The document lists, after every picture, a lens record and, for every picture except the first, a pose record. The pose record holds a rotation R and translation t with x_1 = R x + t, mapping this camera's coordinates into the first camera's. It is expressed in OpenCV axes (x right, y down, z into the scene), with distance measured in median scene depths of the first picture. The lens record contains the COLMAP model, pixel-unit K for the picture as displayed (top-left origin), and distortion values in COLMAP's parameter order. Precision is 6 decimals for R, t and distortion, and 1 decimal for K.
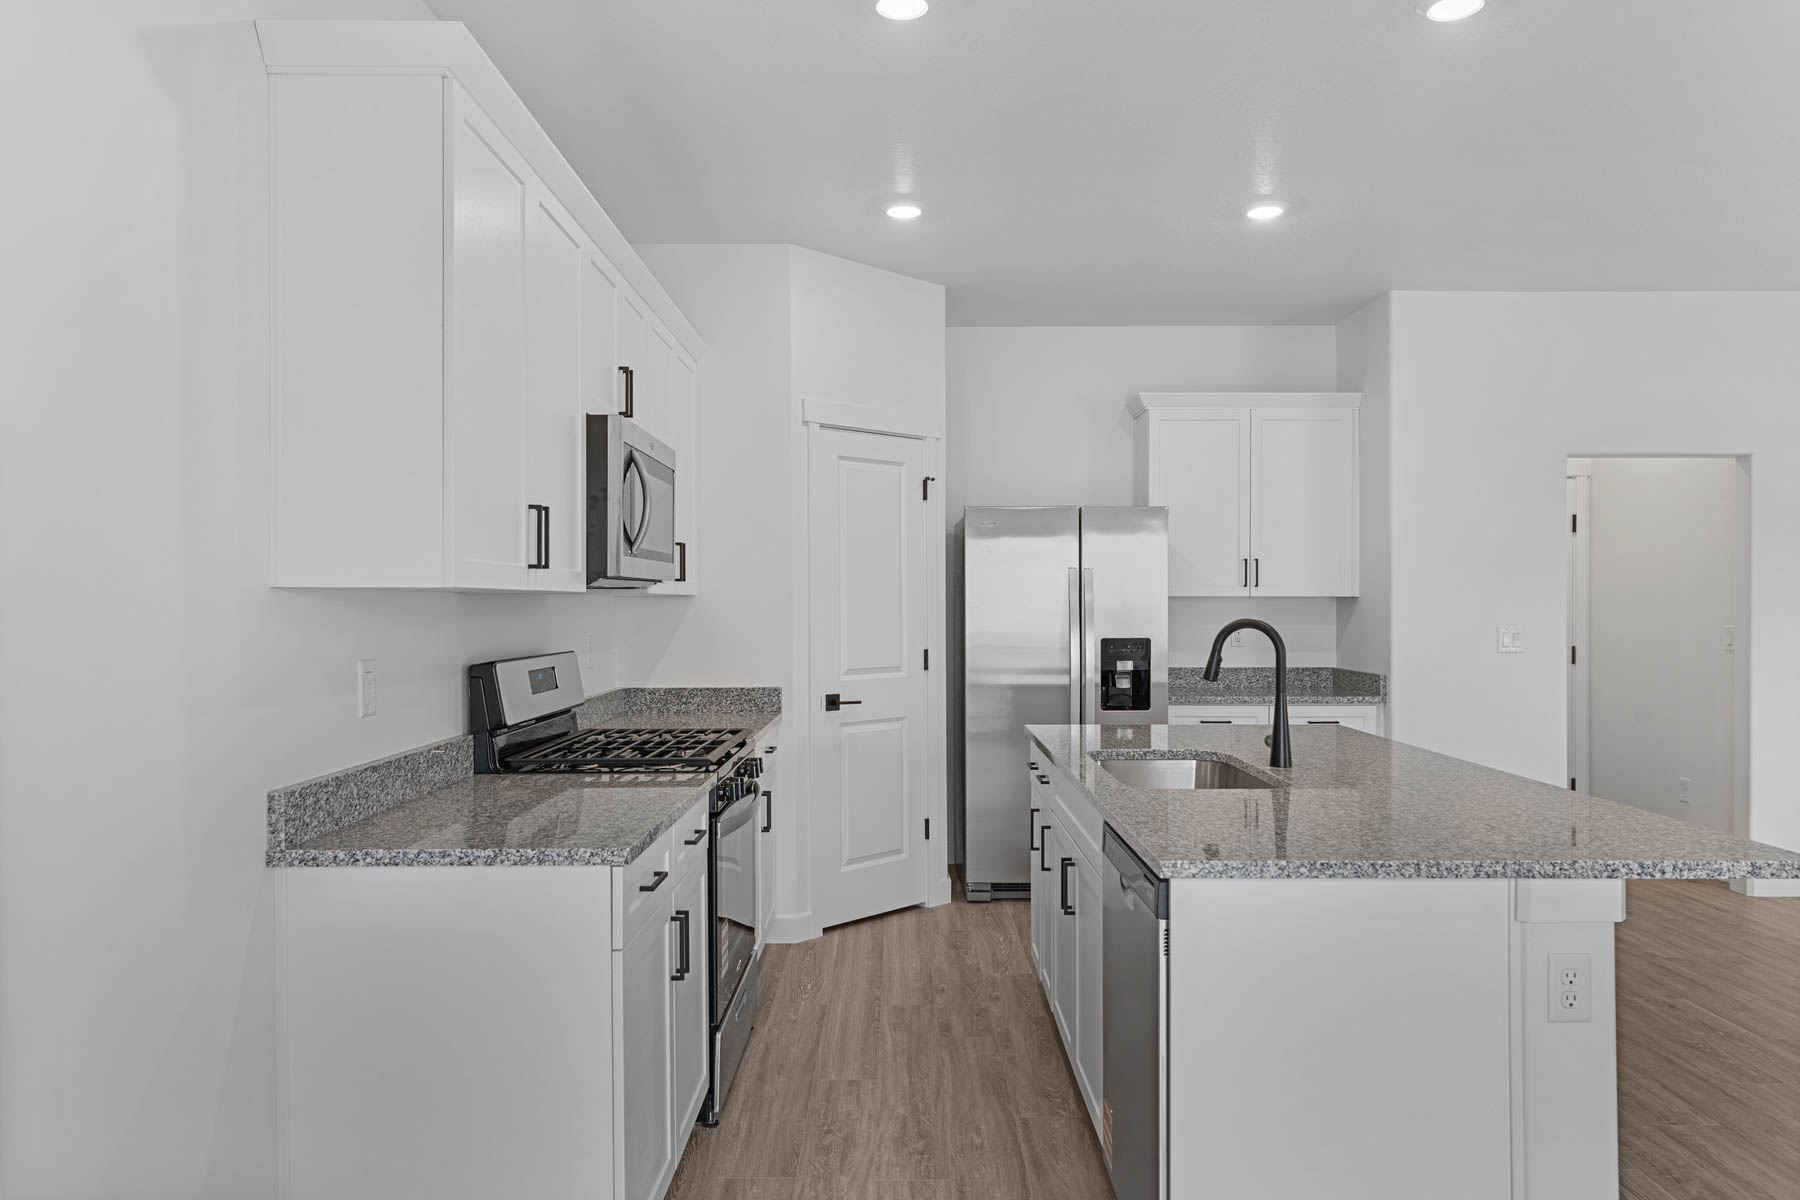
lens RADIAL K [[1206.2, 0, 893.7], [0, 1206.2, 607.0], [0, 0, 1]] dist [-0.014386, 0.014177]
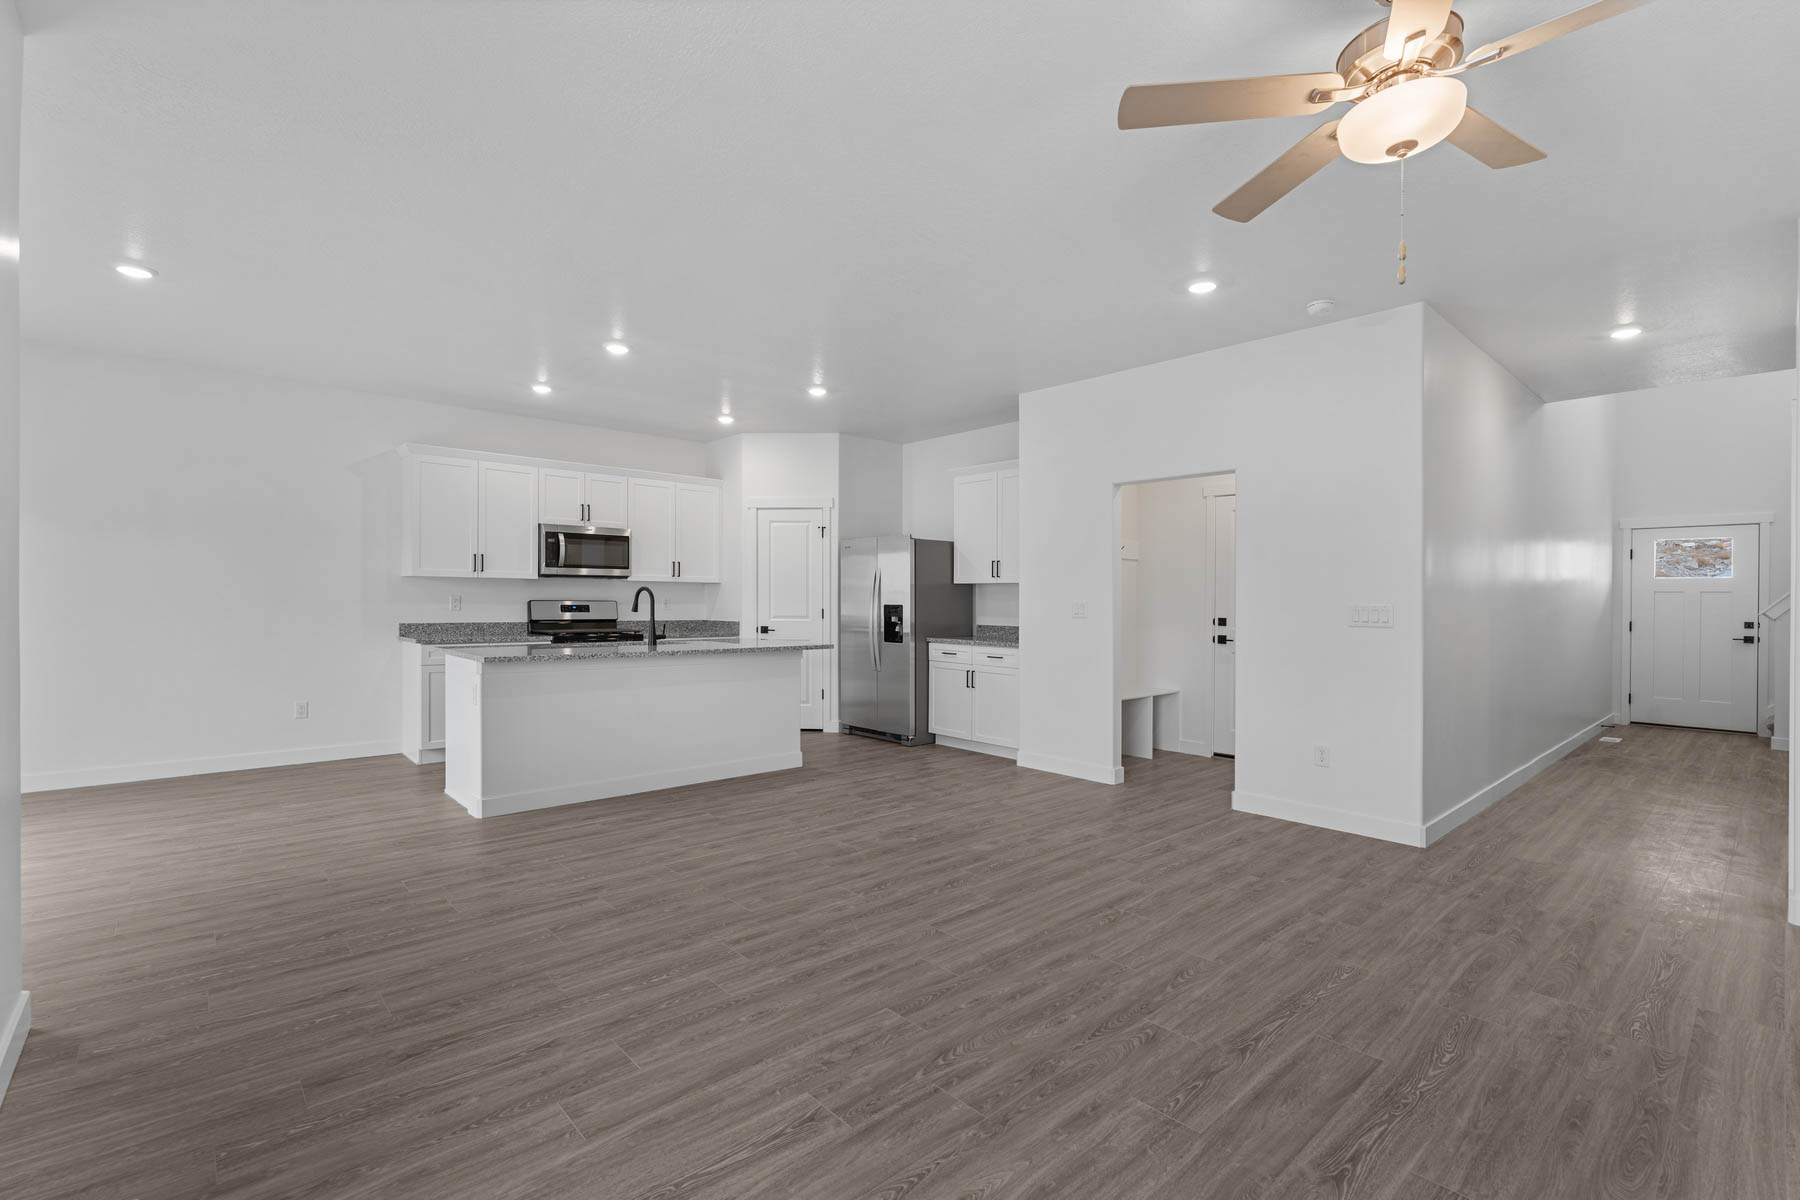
lens RADIAL K [[807.0, 0, 894.4], [0, 807.0, 604.4], [0, 0, 1]] dist [-0.007250, 0.002927]
pose [[0.673523, 0.011222, -0.739081, 1.233944], [-0.012267, 0.999917, 0.004003, 0.022105], [0.739064, 0.006370, 0.673605, 0.155624]]
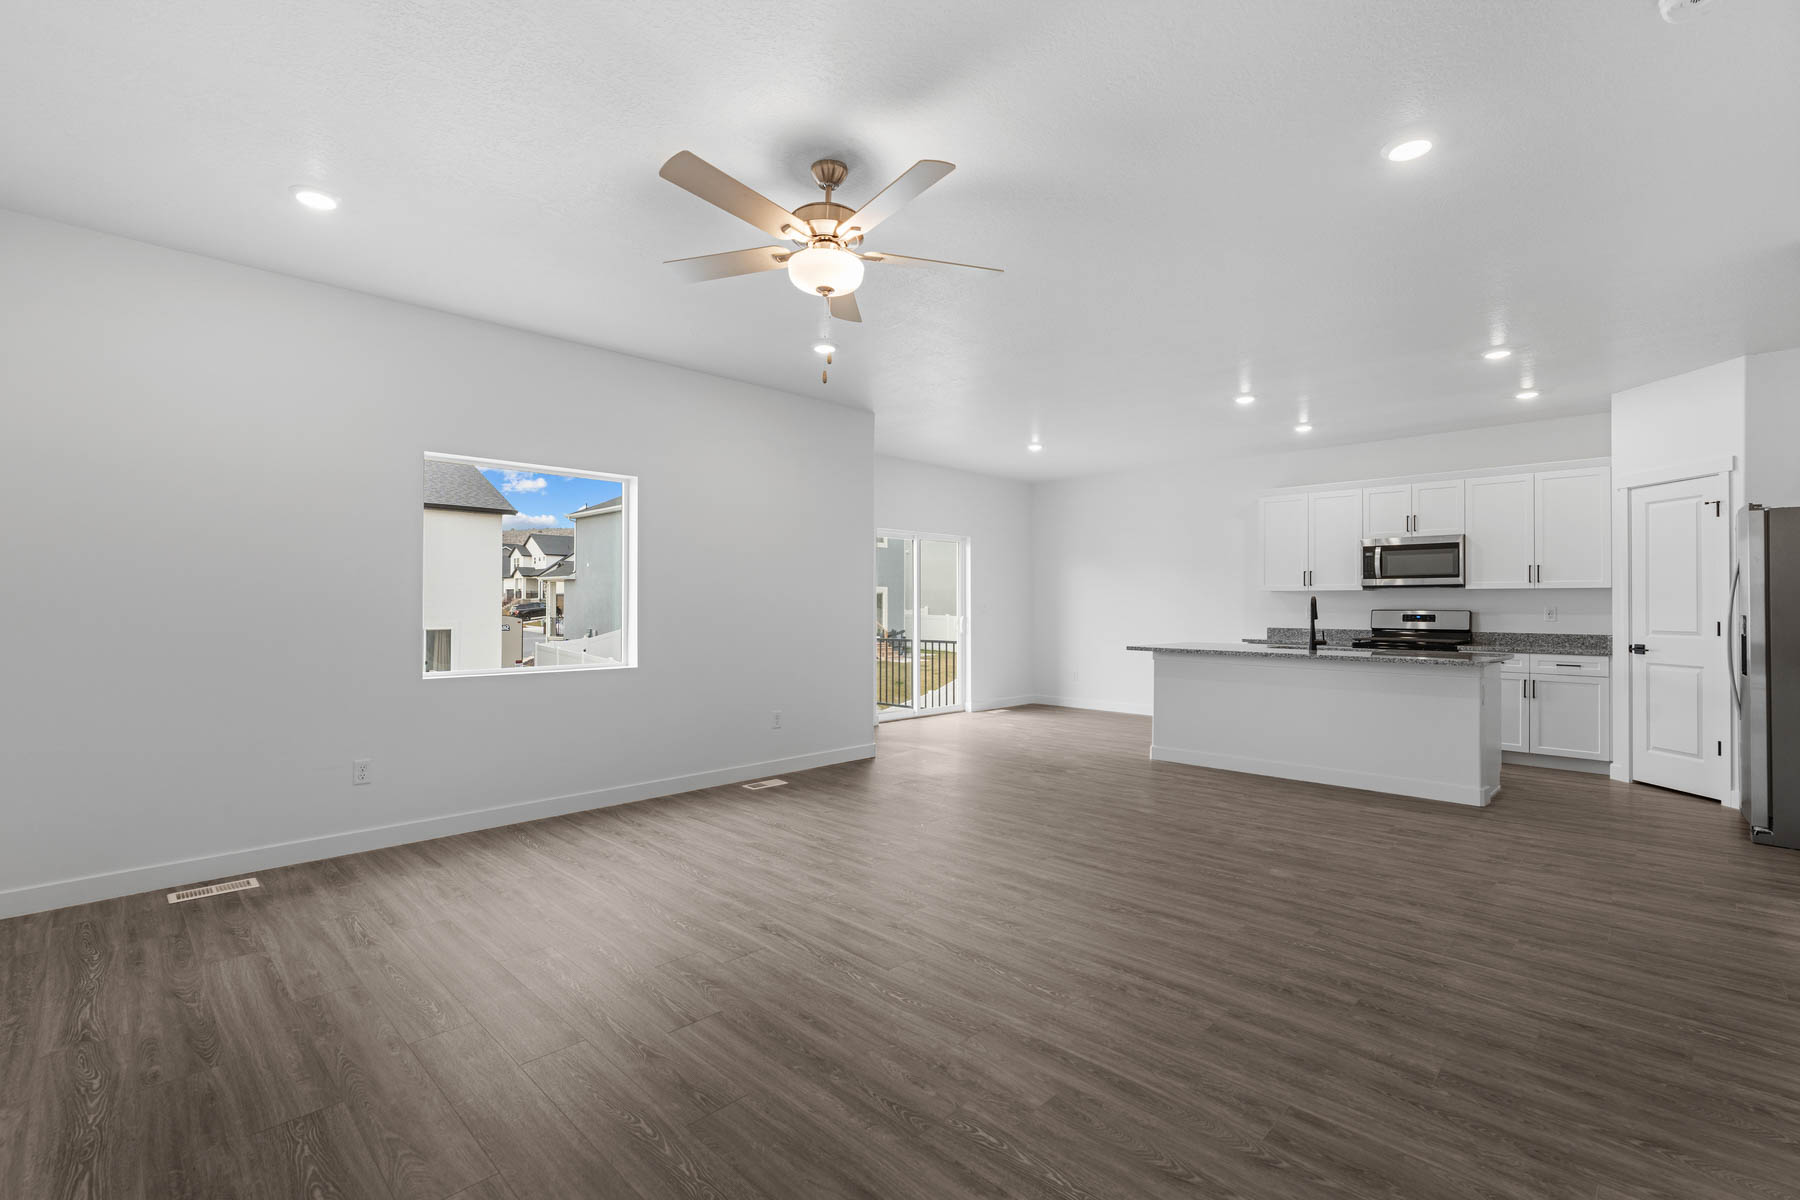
lens RADIAL K [[807.0, 0, 897.4], [0, 807.0, 599.9], [0, 0, 1]] dist [-0.007250, 0.002927]
pose [[-0.697563, -0.006718, -0.716491, 1.481567], [-0.006391, 0.999975, -0.003153, 0.019766], [0.716494, 0.002380, -0.697589, 1.036819]]
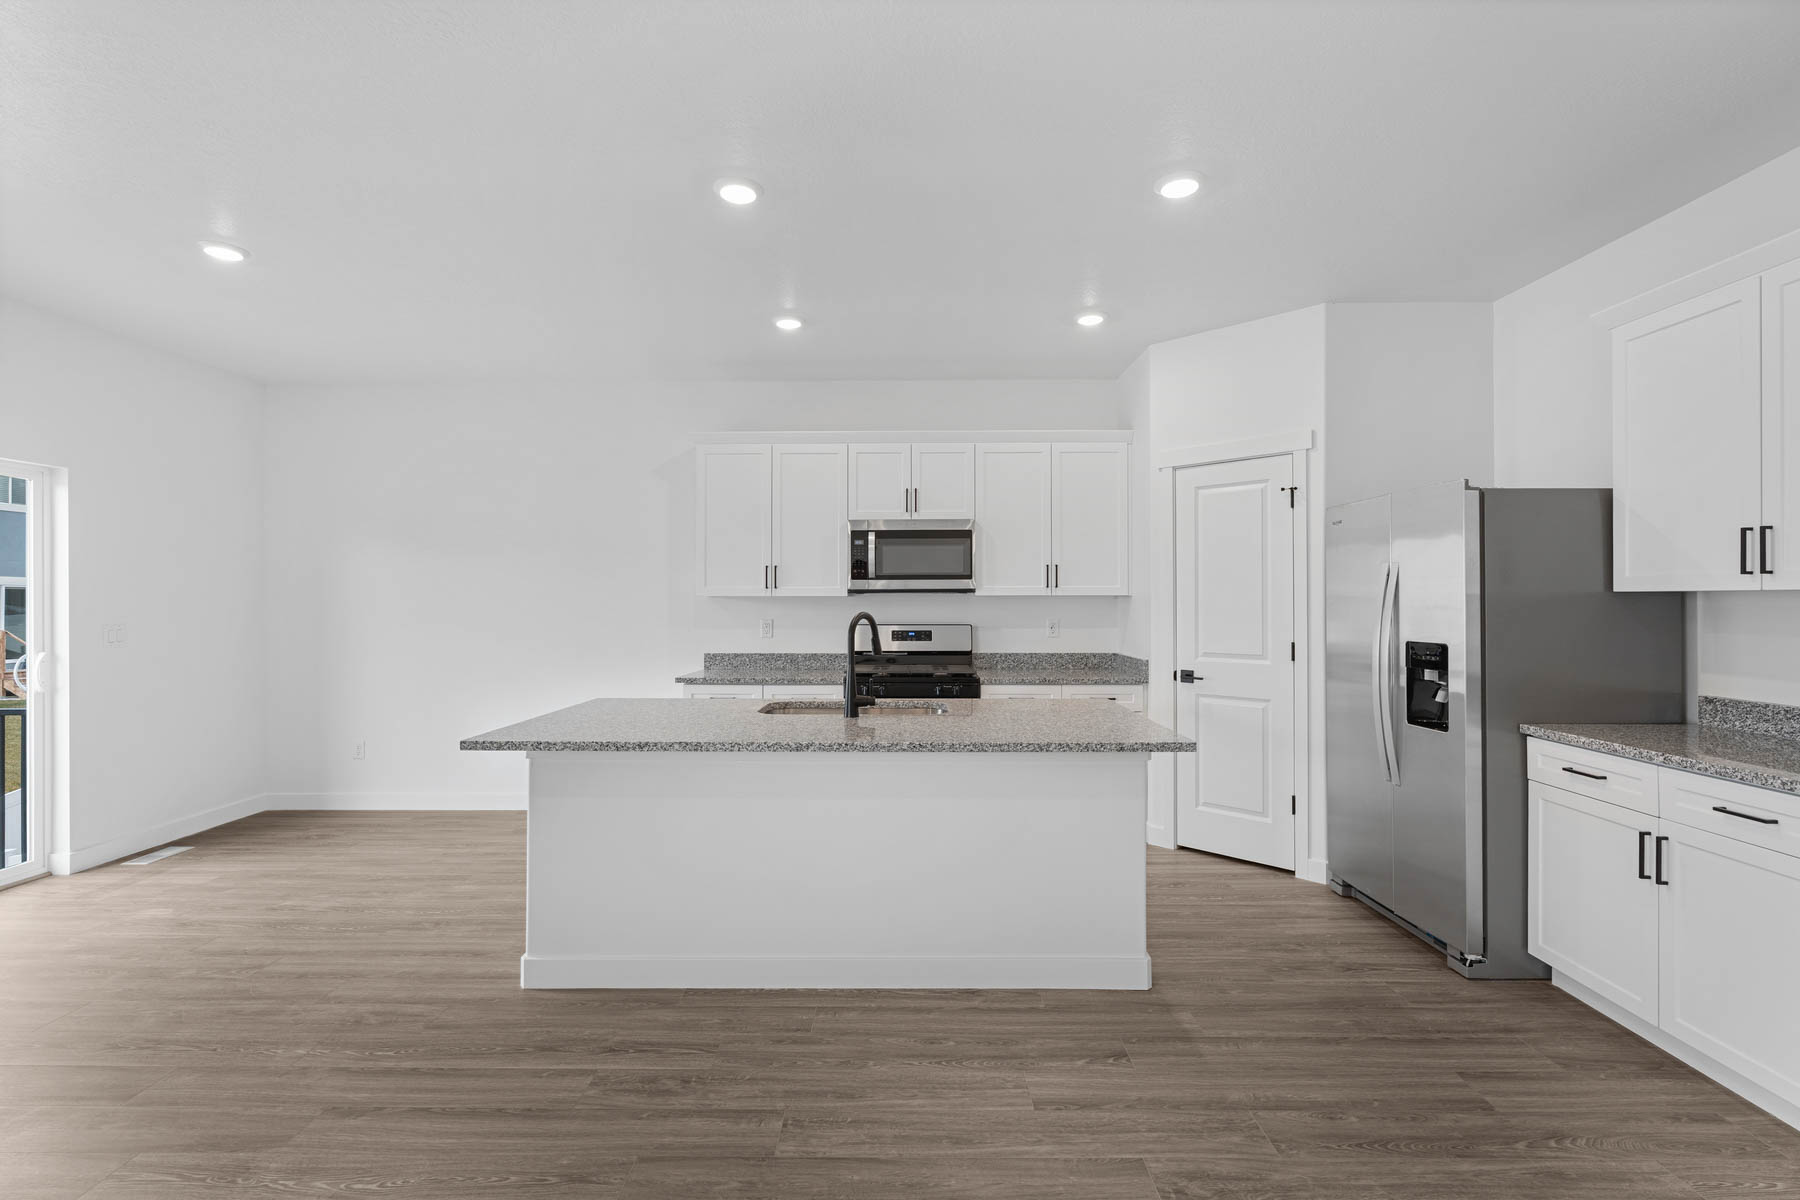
lens RADIAL K [[807.0, 0, 900.8], [0, 807.0, 605.4], [0, 0, 1]] dist [-0.007250, 0.002927]
pose [[-0.001567, 0.006298, -0.999979, 0.823357], [-0.003256, 0.999975, 0.006303, -0.002912], [0.999993, 0.003265, -0.001546, 0.687016]]
